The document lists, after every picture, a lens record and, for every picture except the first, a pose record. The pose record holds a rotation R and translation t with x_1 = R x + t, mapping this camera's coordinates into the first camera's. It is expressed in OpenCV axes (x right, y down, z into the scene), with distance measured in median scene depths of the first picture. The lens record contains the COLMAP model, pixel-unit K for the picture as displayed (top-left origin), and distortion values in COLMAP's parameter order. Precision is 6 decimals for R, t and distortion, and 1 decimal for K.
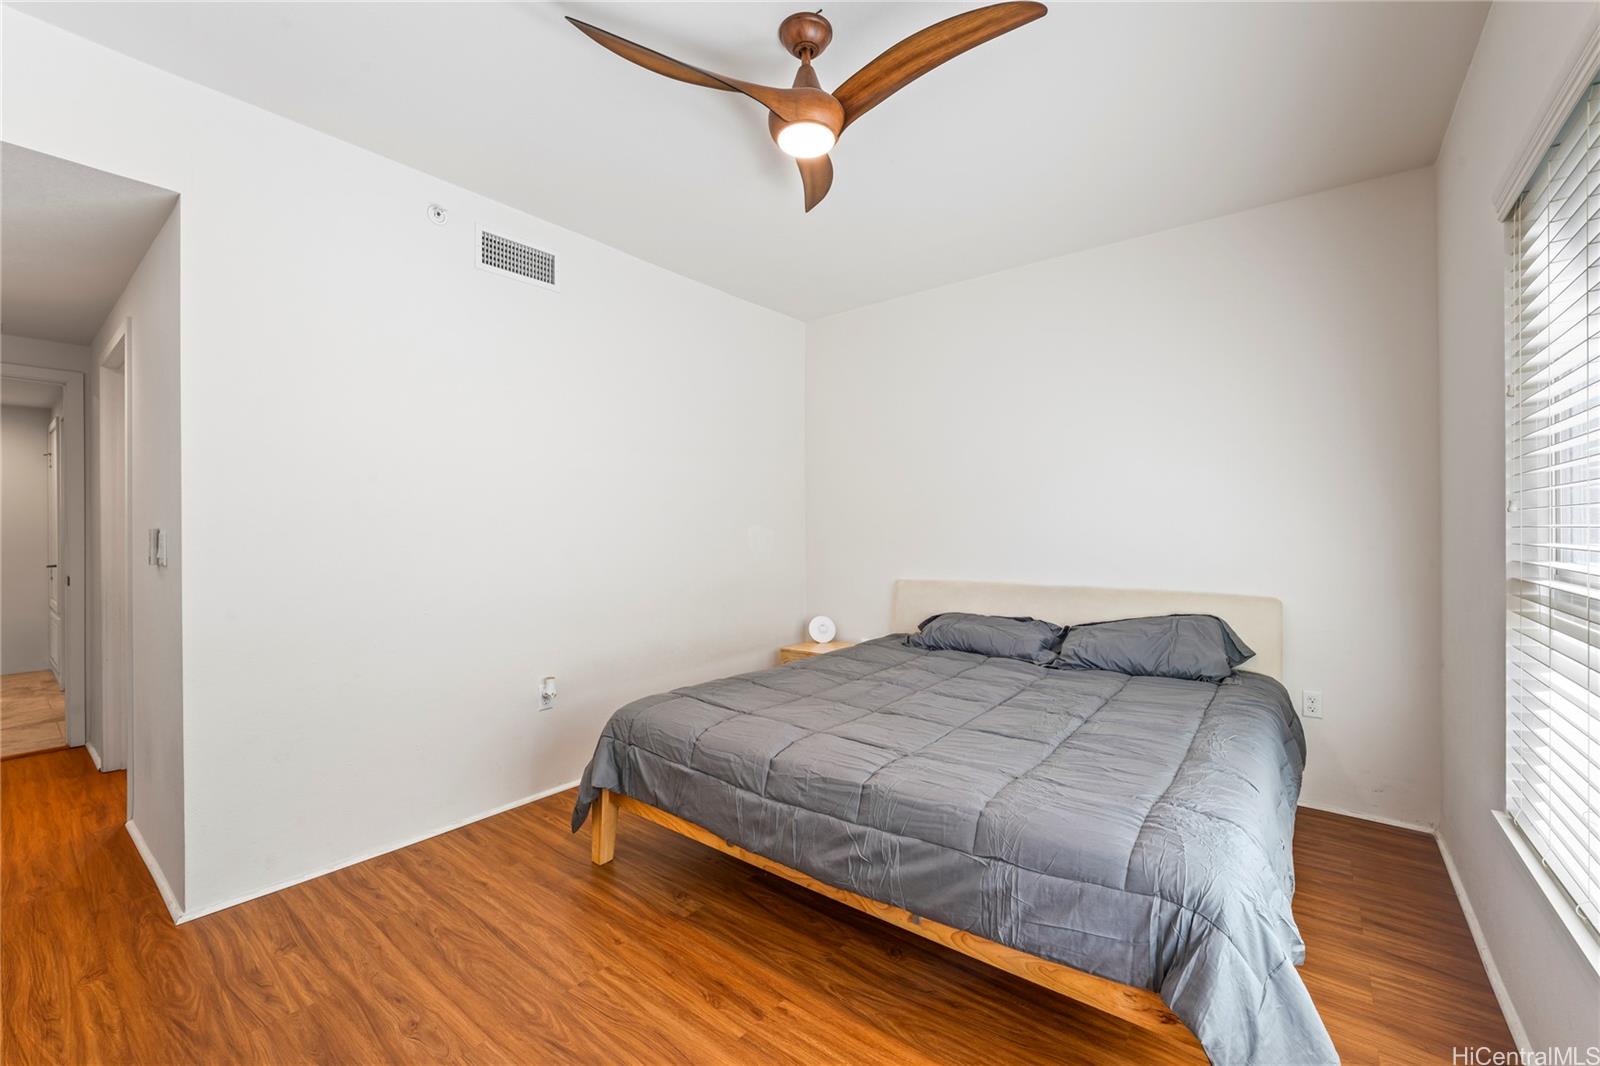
lens RADIAL K [[653.5, 0, 800.9], [0, 653.5, 530.6], [0, 0, 1]] dist [-0.000037, 0.000114]
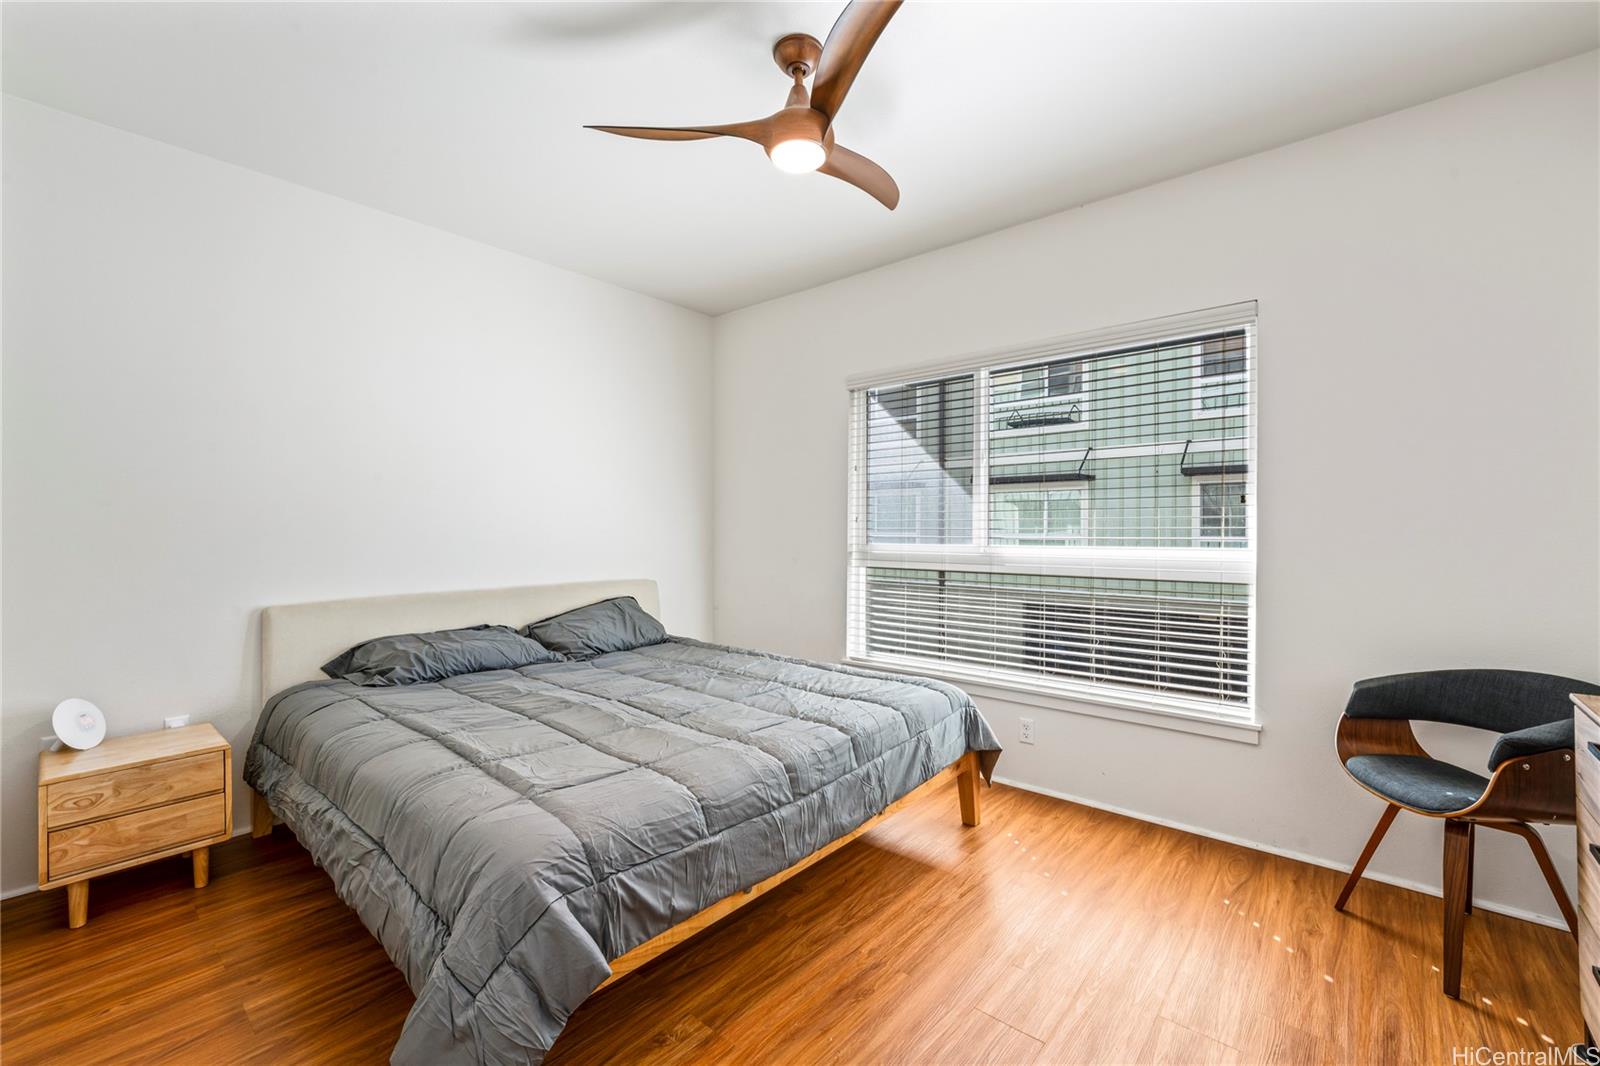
lens RADIAL K [[653.5, 0, 804.0], [0, 653.5, 532.2], [0, 0, 1]] dist [-0.000037, 0.000114]
pose [[0.051396, -0.000726, 0.998678, -0.958116], [0.001869, 0.999998, 0.000630, 0.002640], [-0.998677, 0.001835, 0.051397, 0.866643]]
